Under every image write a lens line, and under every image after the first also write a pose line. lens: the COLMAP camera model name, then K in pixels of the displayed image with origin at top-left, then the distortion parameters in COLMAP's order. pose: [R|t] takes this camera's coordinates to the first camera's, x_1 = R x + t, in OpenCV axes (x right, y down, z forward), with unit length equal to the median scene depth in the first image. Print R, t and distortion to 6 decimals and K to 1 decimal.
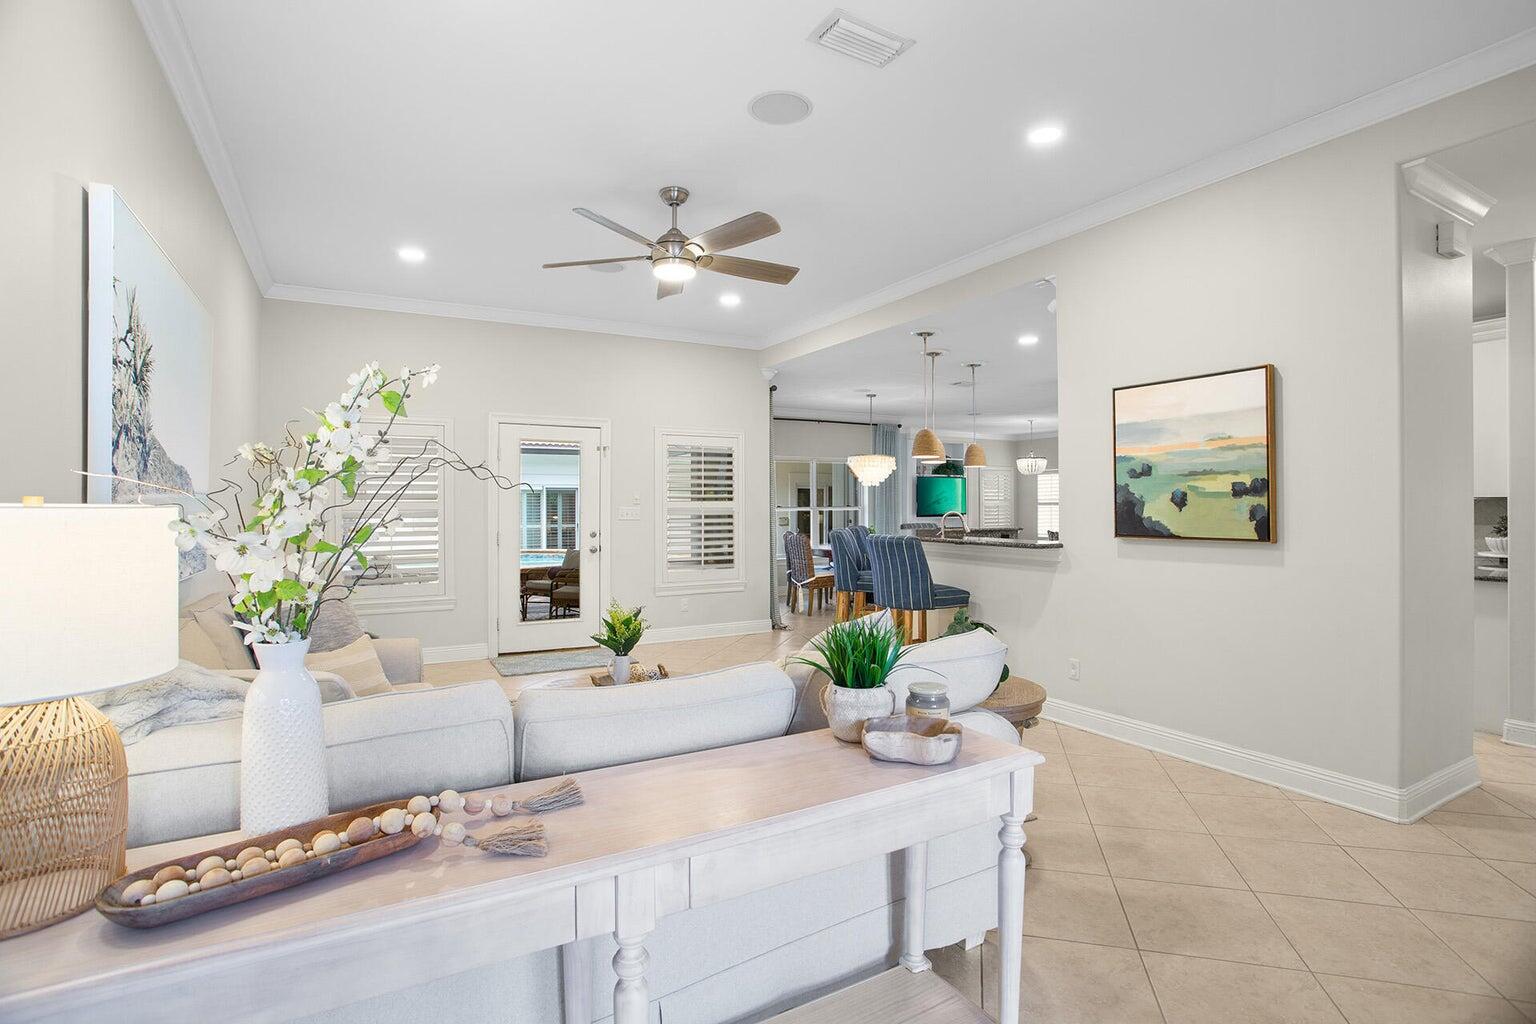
lens RADIAL K [[753.2, 0, 769.5], [0, 753.2, 510.9], [0, 0, 1]] dist [-0.050771, 0.016928]
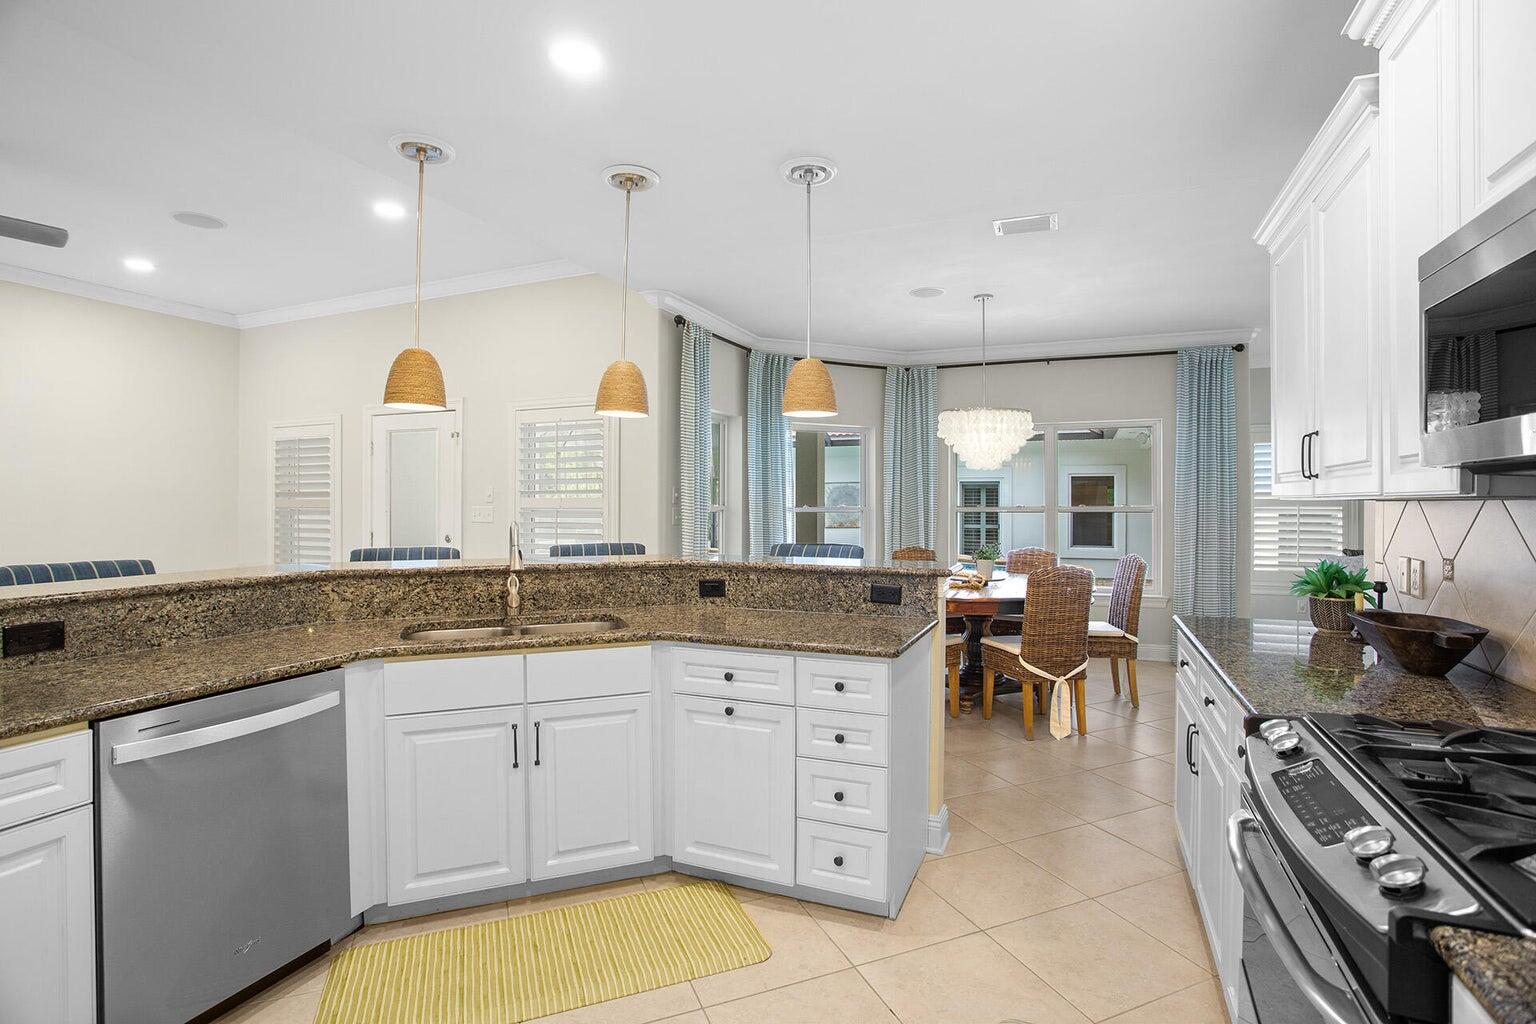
lens RADIAL K [[753.2, 0, 767.0], [0, 753.2, 503.1], [0, 0, 1]] dist [-0.050771, 0.016928]
pose [[0.613526, 0.006012, -0.789652, 1.100422], [-0.007914, 0.999968, 0.001464, -0.020352], [0.789635, 0.005351, 0.613554, 1.334224]]
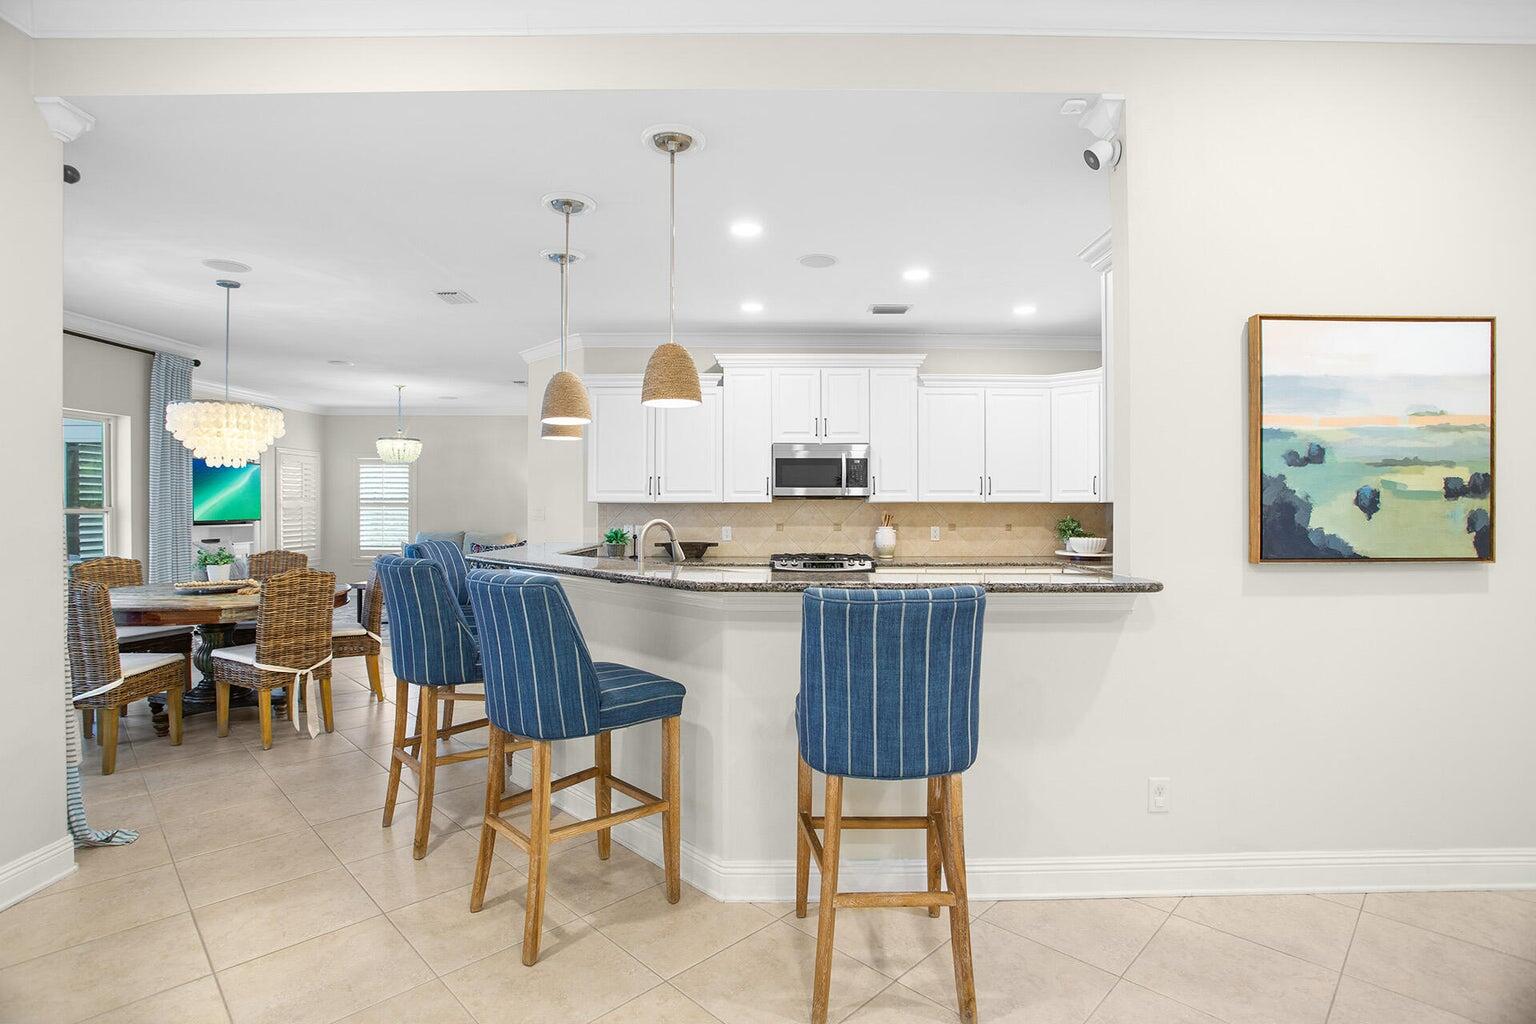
lens RADIAL K [[753.2, 0, 772.0], [0, 753.2, 513.4], [0, 0, 1]] dist [-0.050771, 0.016928]
pose [[0.494947, -0.005502, 0.868906, -0.257184], [0.003472, 0.999984, 0.004355, -0.008933], [-0.868916, 0.000862, 0.494959, 1.077733]]
